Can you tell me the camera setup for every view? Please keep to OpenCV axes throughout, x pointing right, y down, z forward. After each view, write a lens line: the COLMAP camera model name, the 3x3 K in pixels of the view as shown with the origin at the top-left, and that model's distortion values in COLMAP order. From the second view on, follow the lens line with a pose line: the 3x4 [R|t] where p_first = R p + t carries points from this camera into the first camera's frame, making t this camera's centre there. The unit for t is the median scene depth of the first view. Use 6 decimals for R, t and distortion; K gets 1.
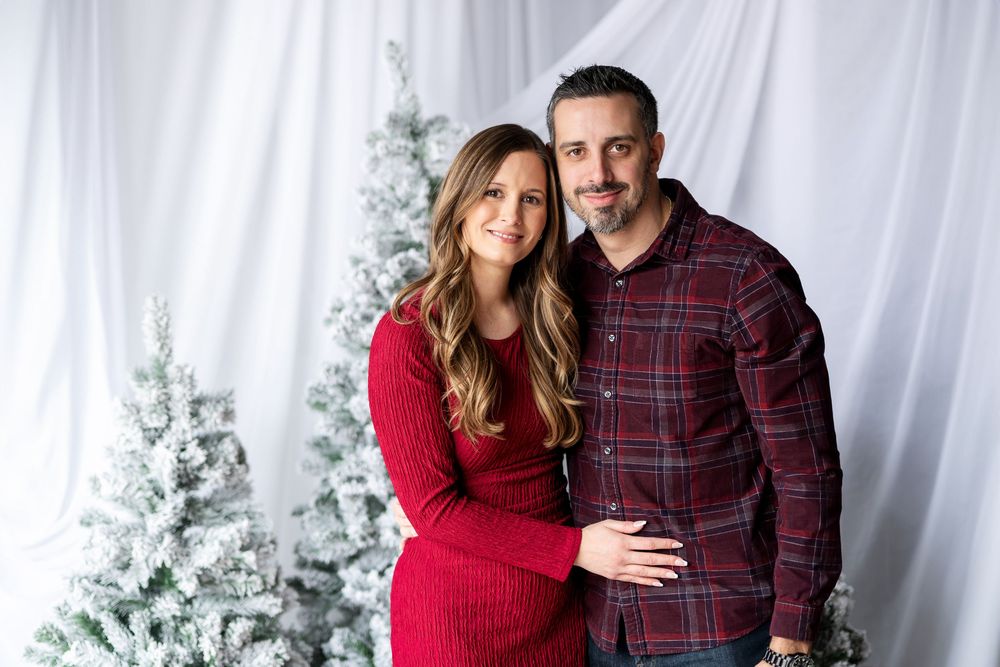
lens RADIAL K [[1540.8, 0, 458.8], [0, 1540.8, 297.7], [0, 0, 1]] dist [-0.013370, 0.046575]
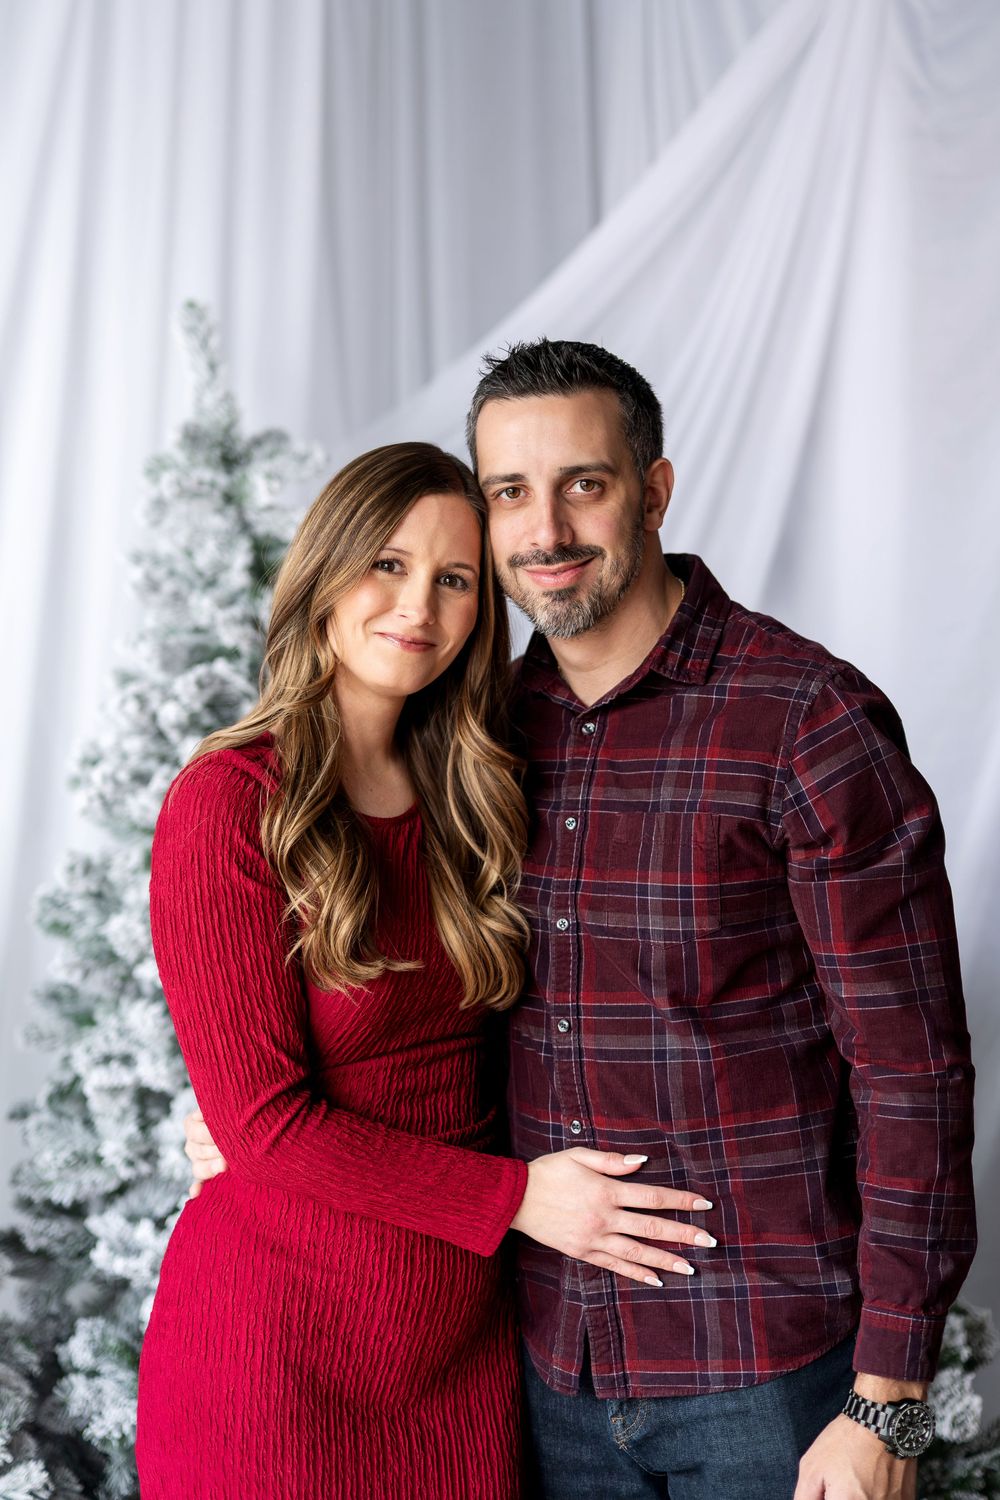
lens RADIAL K [[2311.2, 0, 469.0], [0, 2311.2, 685.5], [0, 0, 1]] dist [-0.013370, 0.046575]
pose [[0.997836, 0.010000, 0.064988, 0.006214], [-0.008847, 0.999799, -0.018015, -0.006882], [-0.065155, 0.017401, 0.997723, 0.130830]]
